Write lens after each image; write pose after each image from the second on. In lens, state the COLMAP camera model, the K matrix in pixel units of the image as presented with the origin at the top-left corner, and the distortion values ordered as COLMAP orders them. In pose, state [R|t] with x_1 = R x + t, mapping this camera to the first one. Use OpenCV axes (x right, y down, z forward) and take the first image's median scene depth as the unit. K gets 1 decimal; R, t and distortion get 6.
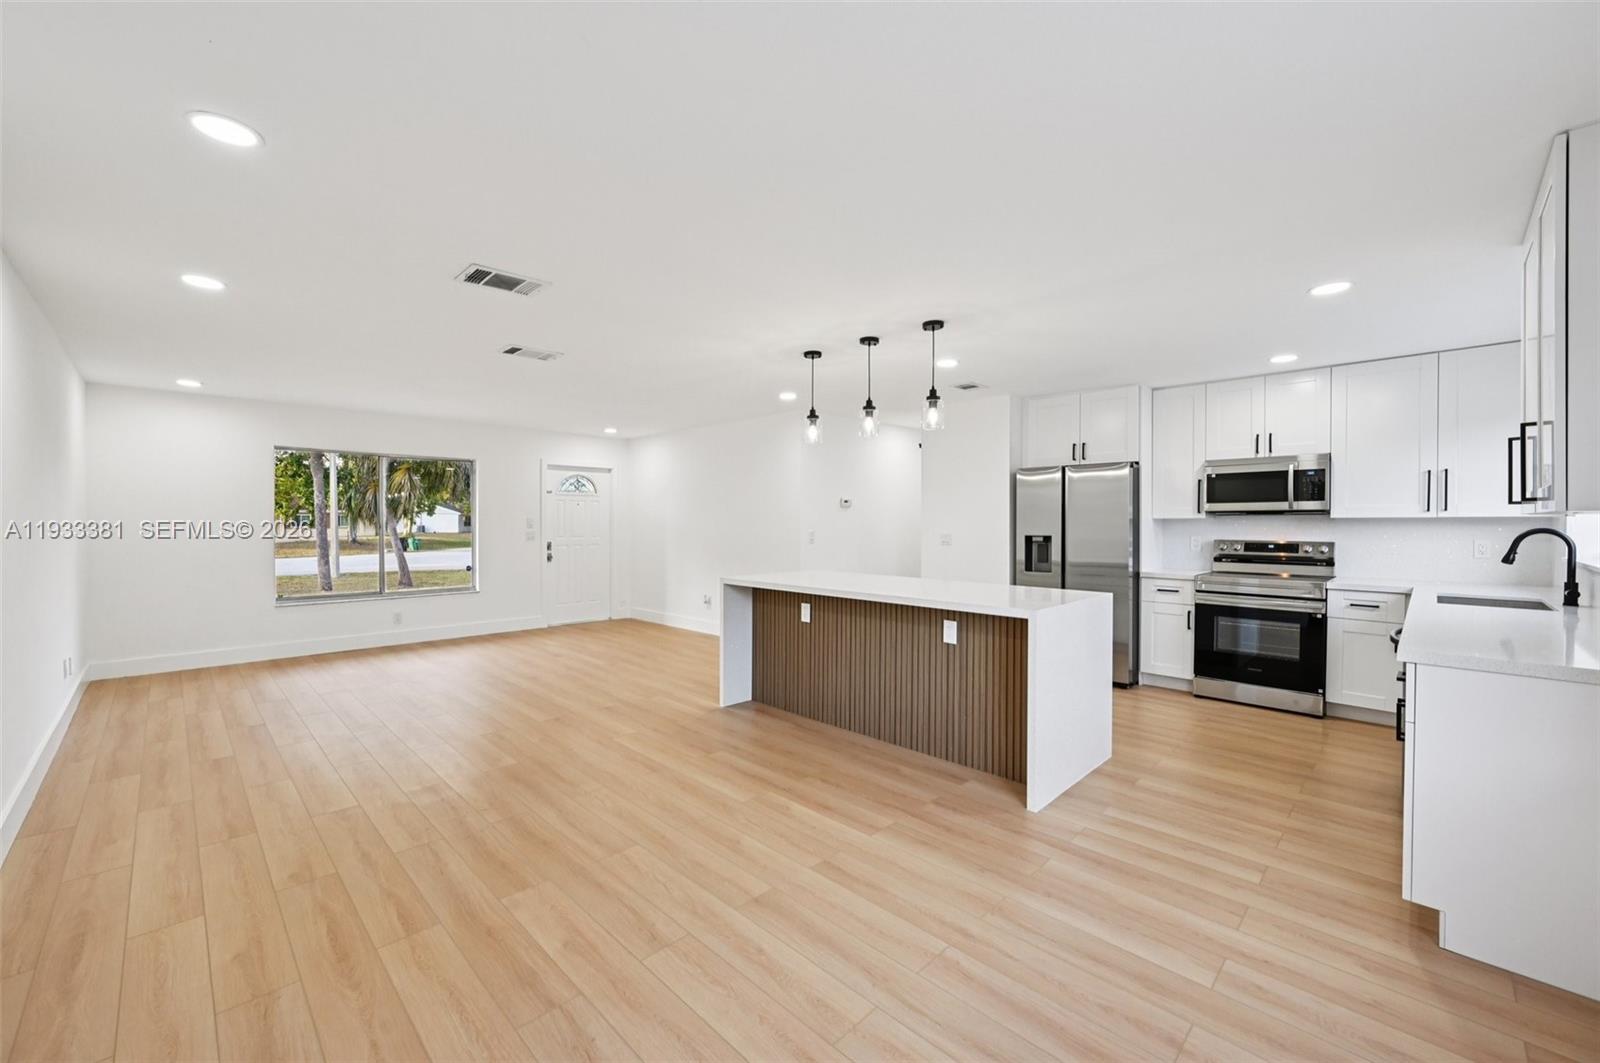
lens RADIAL K [[638.2, 0, 806.6], [0, 638.2, 530.2], [0, 0, 1]] dist [-0.007108, -0.000022]
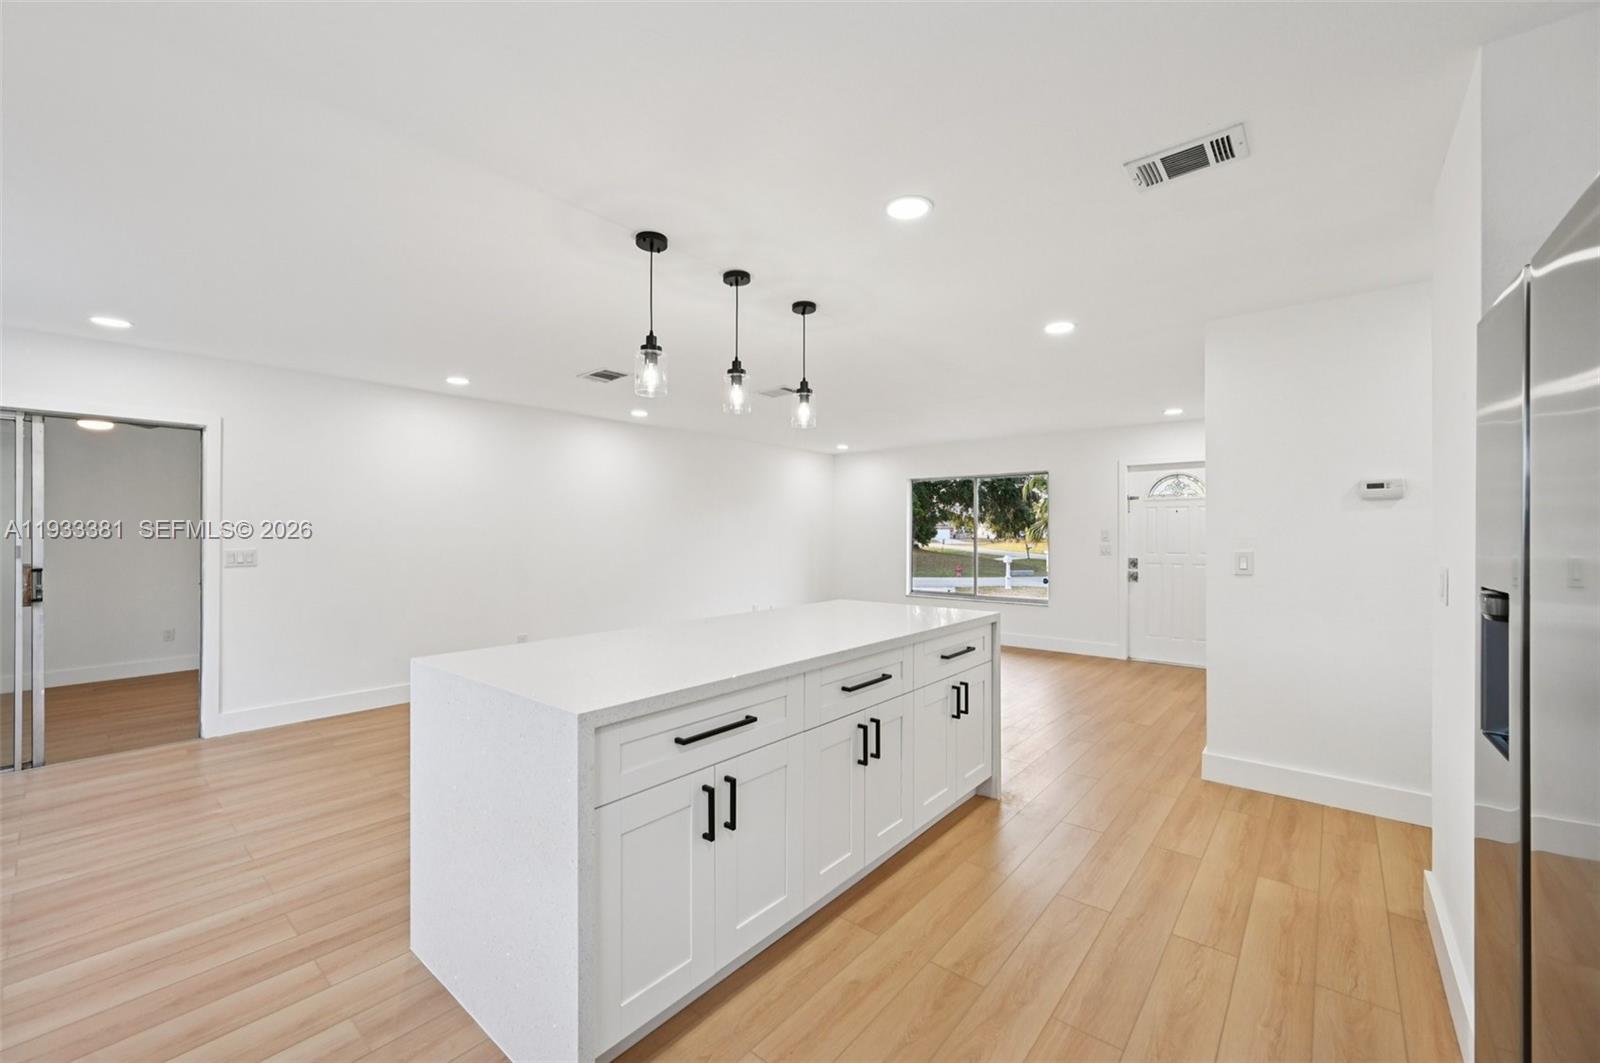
lens RADIAL K [[632.7, 0, 781.9], [0, 632.7, 531.9], [0, 0, 1]] dist [-0.000089, -0.000163]
pose [[0.062664, -0.004295, -0.998025, 0.567880], [-0.013857, 0.999891, -0.005173, -0.007781], [0.997939, 0.014153, 0.062597, 0.712913]]
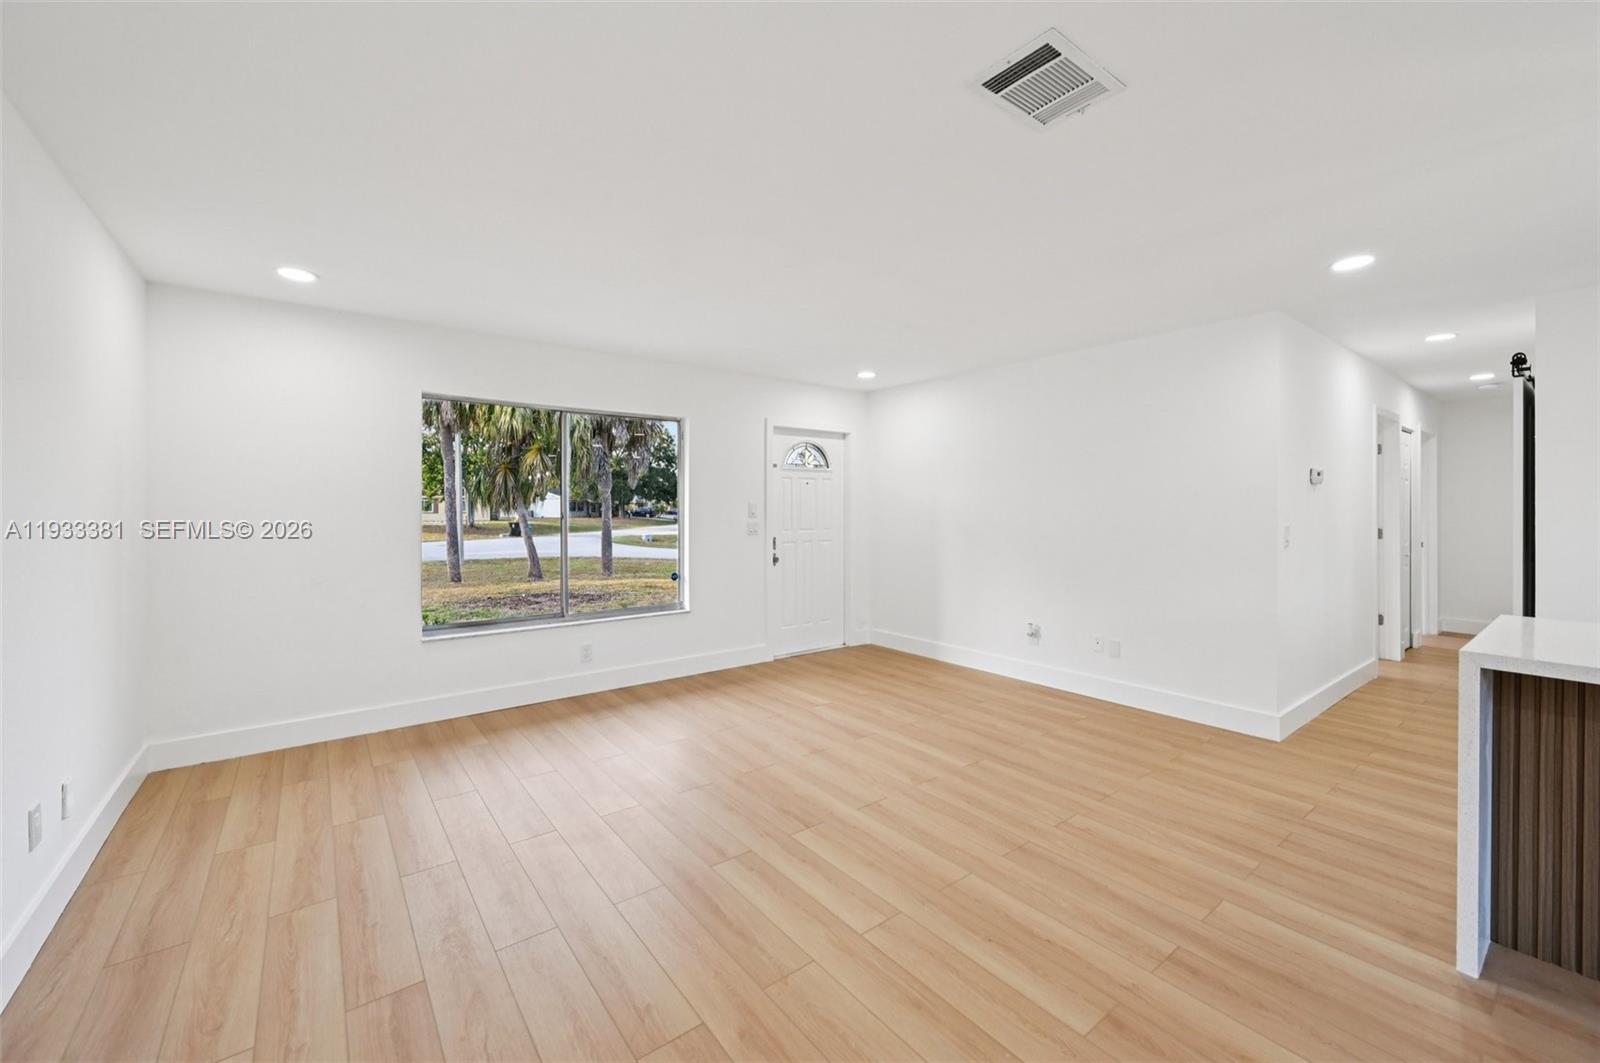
lens RADIAL K [[642.9, 0, 803.5], [0, 642.9, 508.1], [0, 0, 1]] dist [-0.000673, 0.000028]
pose [[0.990871, -0.000409, -0.134810, -0.402420], [-0.000967, 0.999948, -0.010136, -0.009407], [0.134807, 0.010174, 0.990820, 0.445485]]
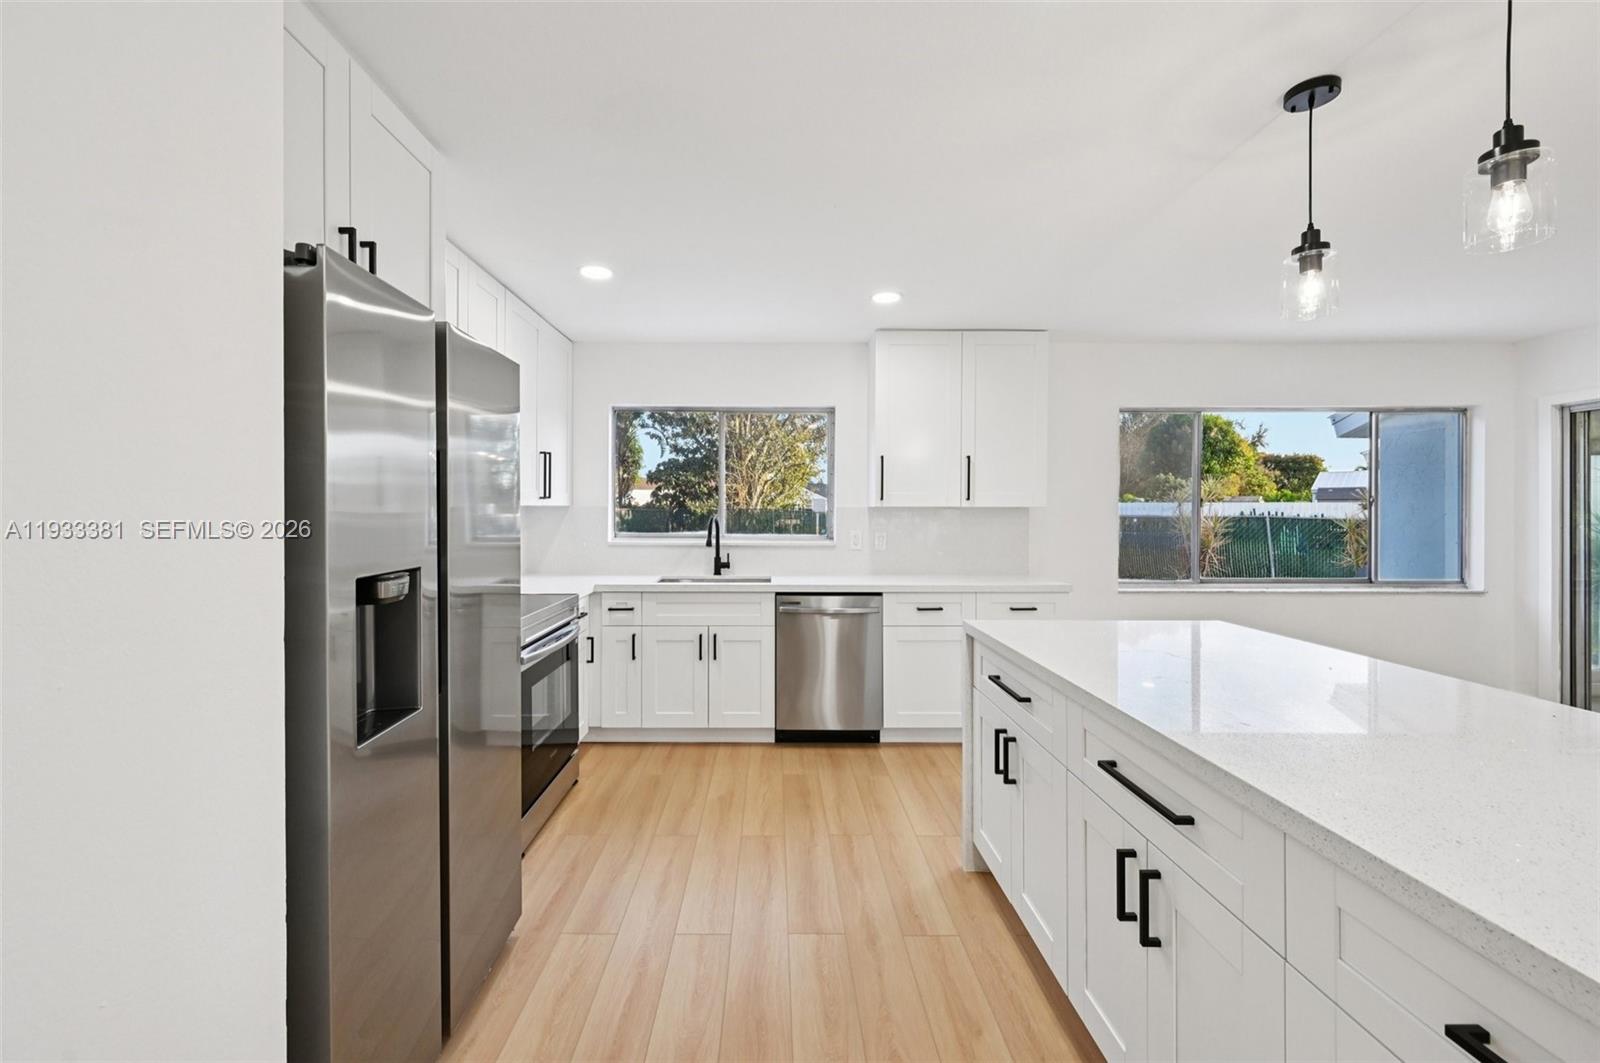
lens RADIAL K [[657.6, 0, 765.2], [0, 657.6, 515.2], [0, 0, 1]] dist [-0.000319, -0.000064]
pose [[-0.698664, -0.006543, 0.715420, 0.091063], [0.008584, 0.999810, 0.017527, -0.015336], [-0.715399, 0.018386, -0.698475, 1.050994]]
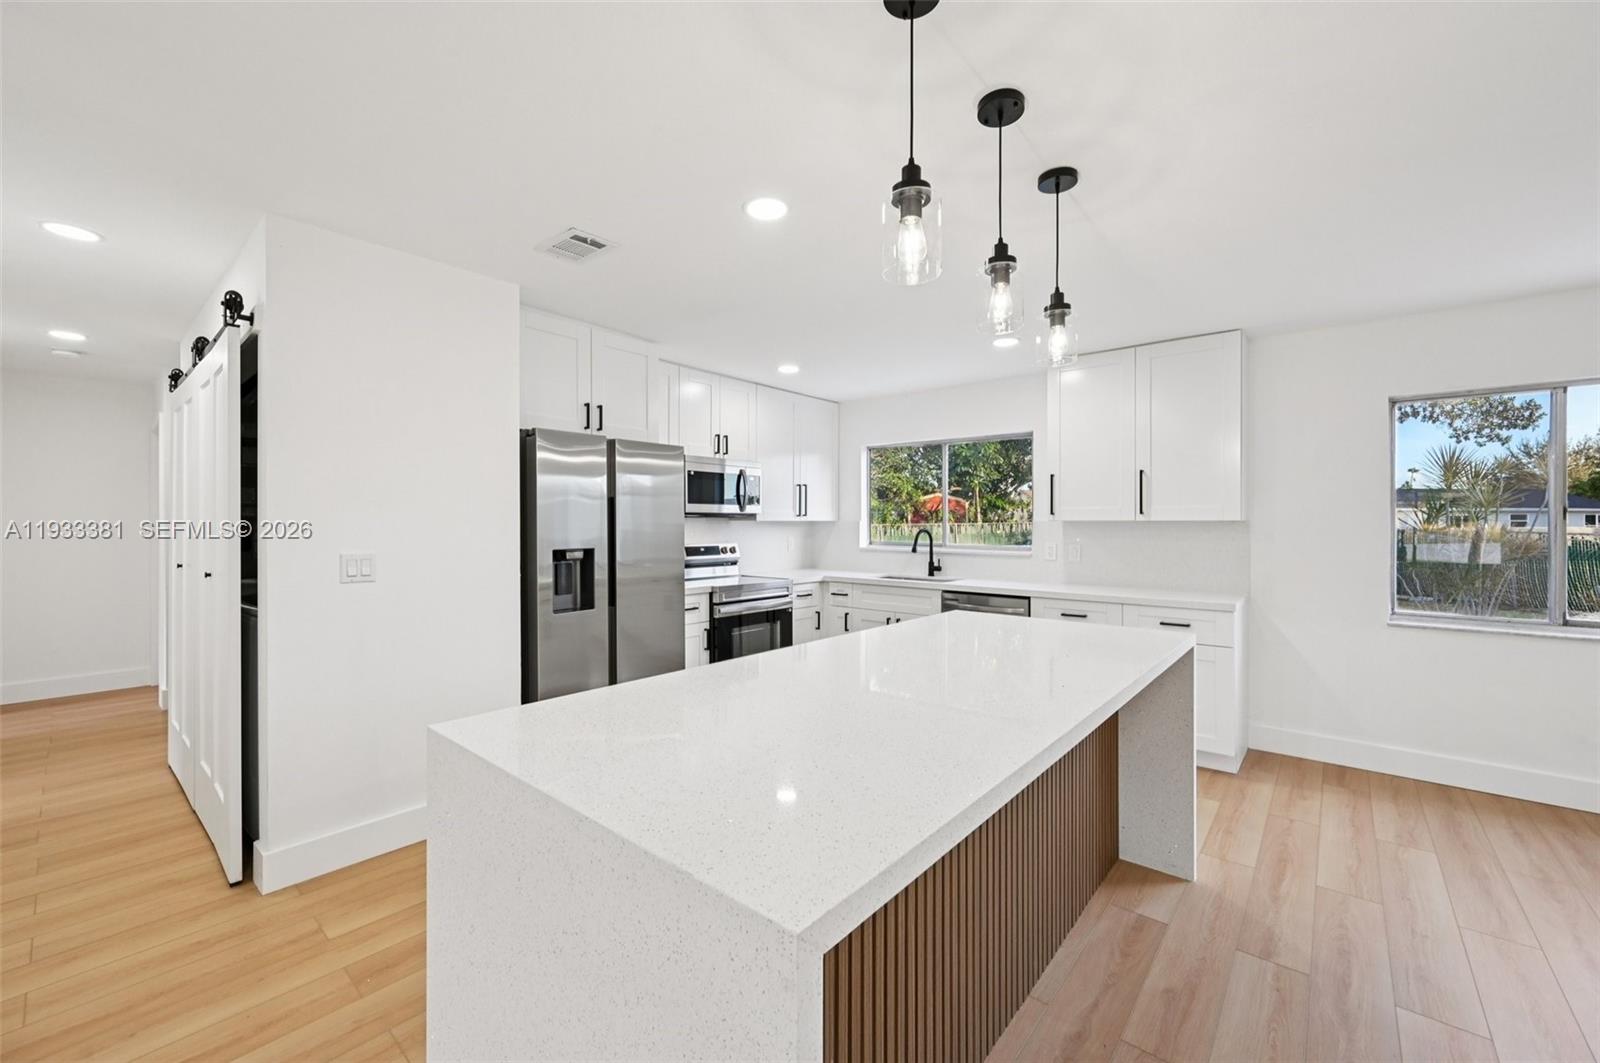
lens RADIAL K [[632.7, 0, 781.9], [0, 632.7, 531.9], [0, 0, 1]] dist [-0.000089, -0.000163]
pose [[-0.061648, -0.013292, 0.998009, -0.221894], [0.013238, 0.999812, 0.014134, -0.012603], [-0.998010, 0.014083, -0.061460, 0.830379]]
